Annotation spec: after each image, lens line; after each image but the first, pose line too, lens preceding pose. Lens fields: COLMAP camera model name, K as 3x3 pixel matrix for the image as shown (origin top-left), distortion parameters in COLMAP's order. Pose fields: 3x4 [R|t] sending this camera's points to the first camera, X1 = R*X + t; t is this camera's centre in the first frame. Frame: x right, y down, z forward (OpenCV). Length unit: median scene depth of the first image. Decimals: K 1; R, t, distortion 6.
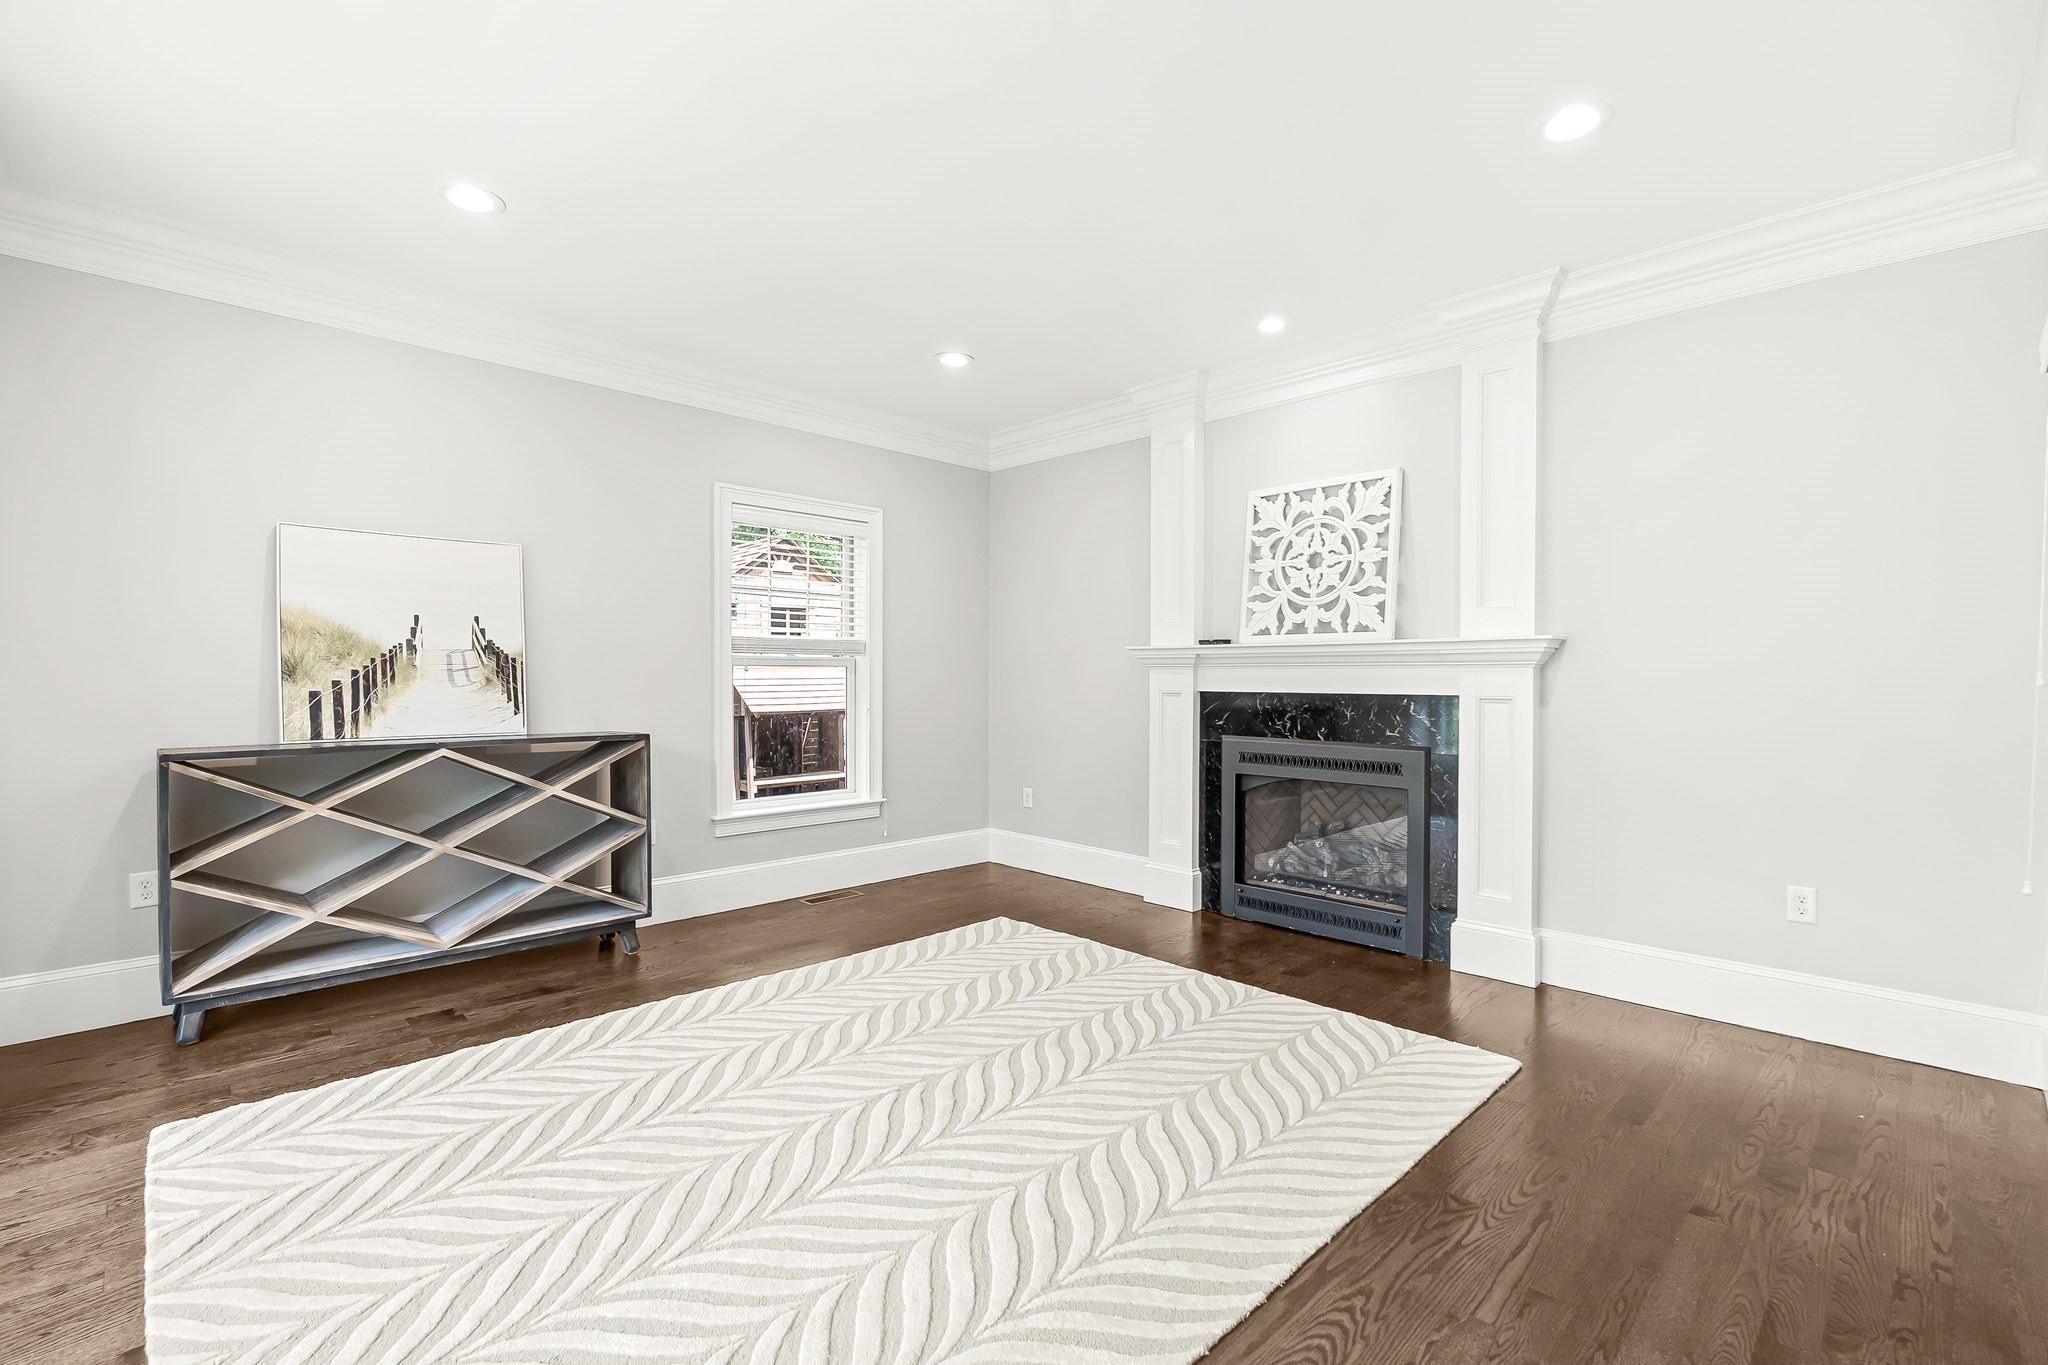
lens RADIAL K [[906.9, 0, 1024.0], [0, 906.9, 682.5], [0, 0, 1]] dist [-0.003034, -0.000970]
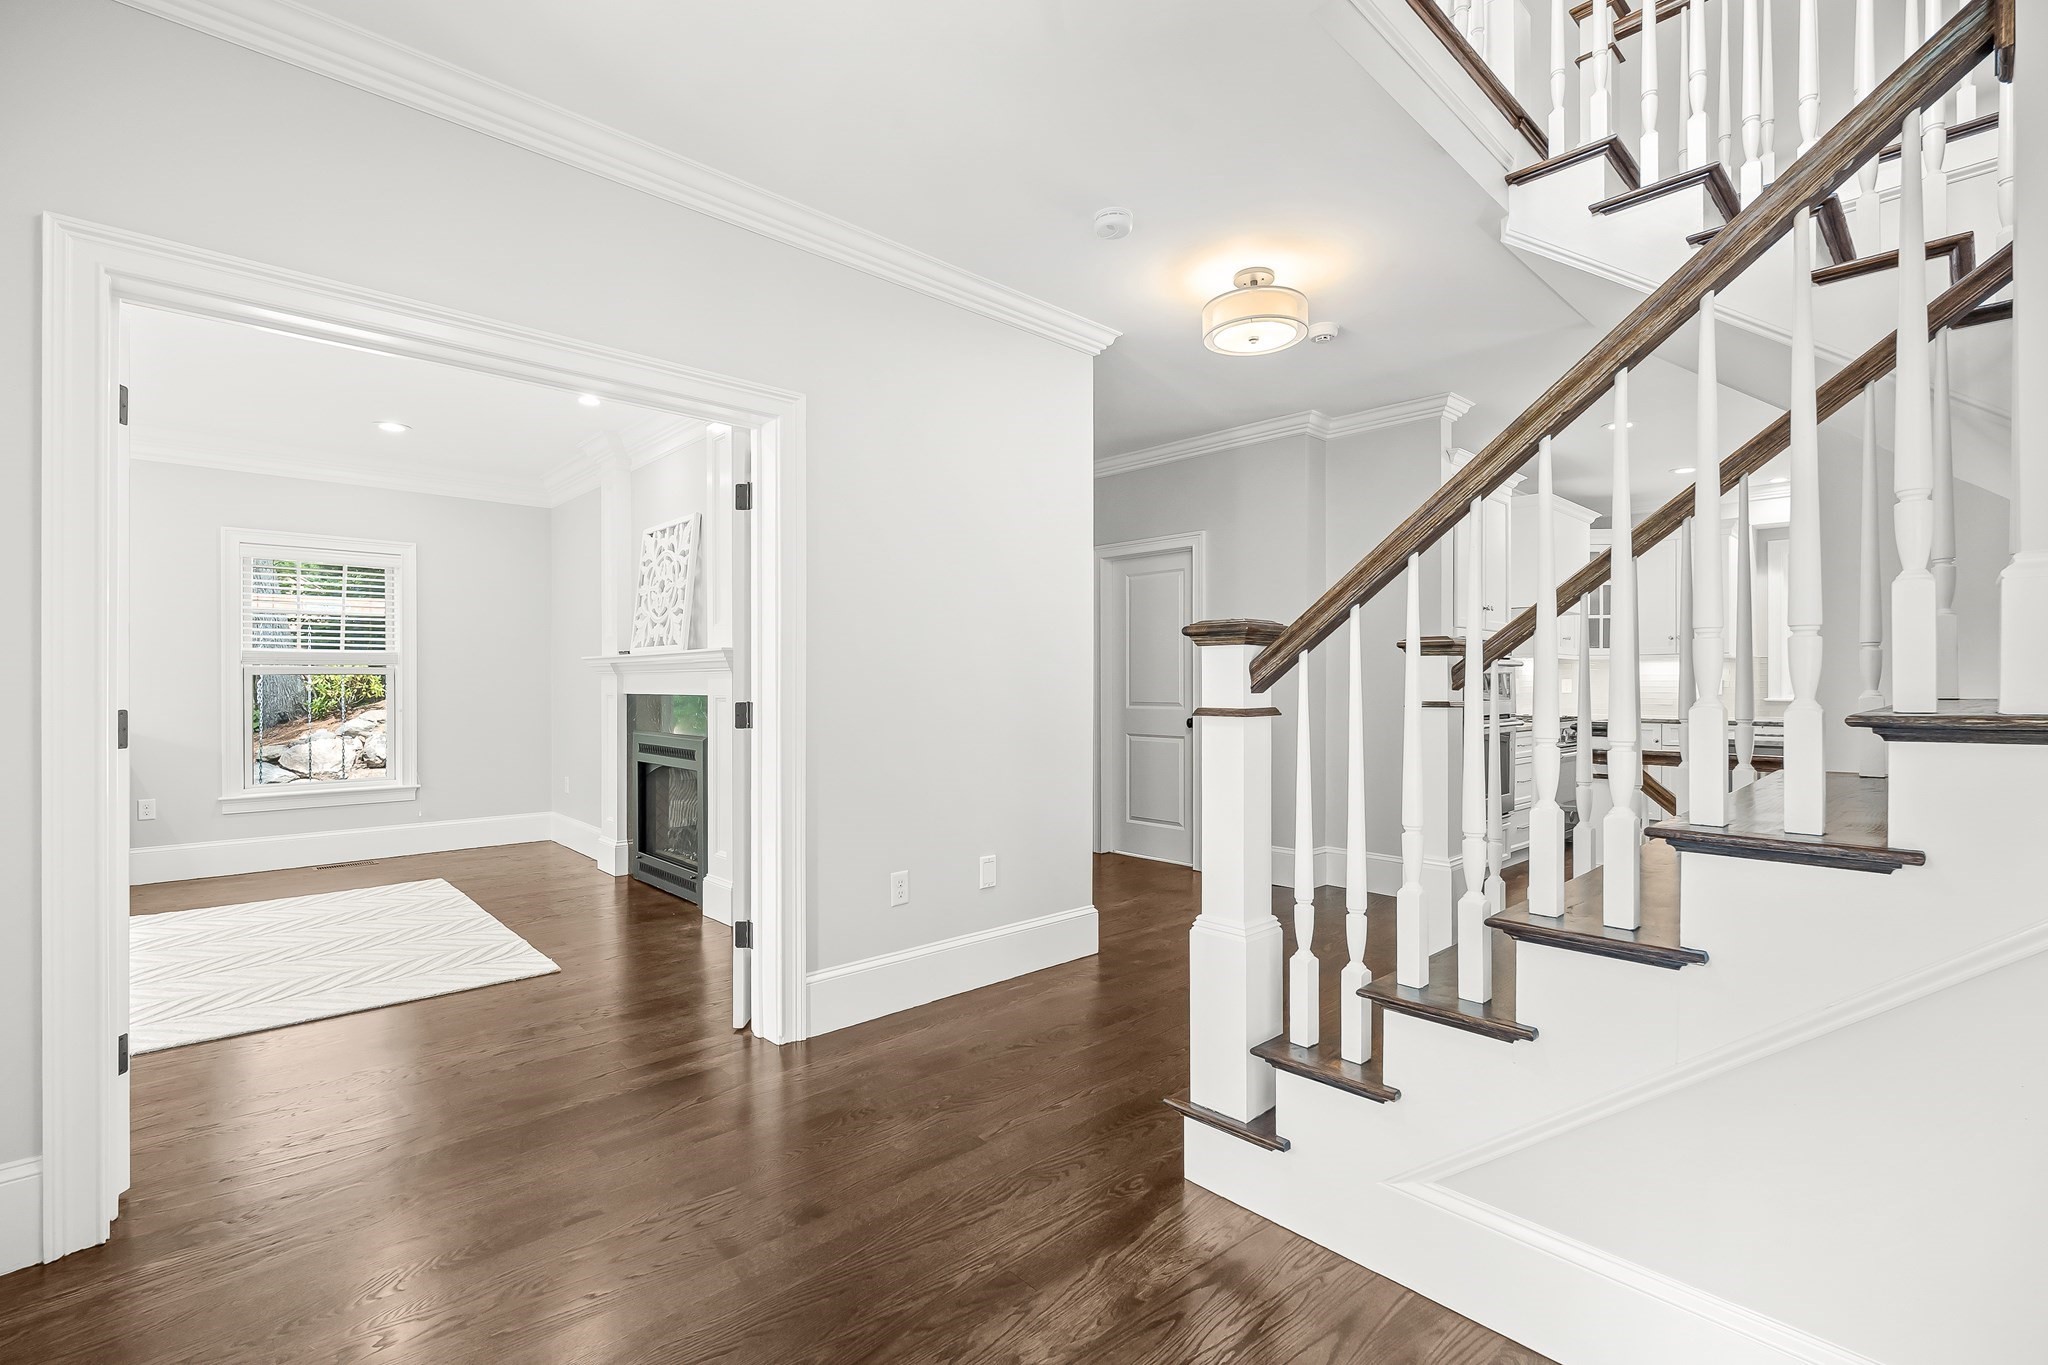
lens RADIAL K [[906.9, 0, 1024.0], [0, 906.9, 682.5], [0, 0, 1]] dist [-0.003034, -0.000970]
pose [[0.999492, -0.008679, -0.030677, 0.770968], [0.008601, 0.999959, -0.002672, 0.003076], [0.030699, 0.002407, 0.999526, -0.195106]]
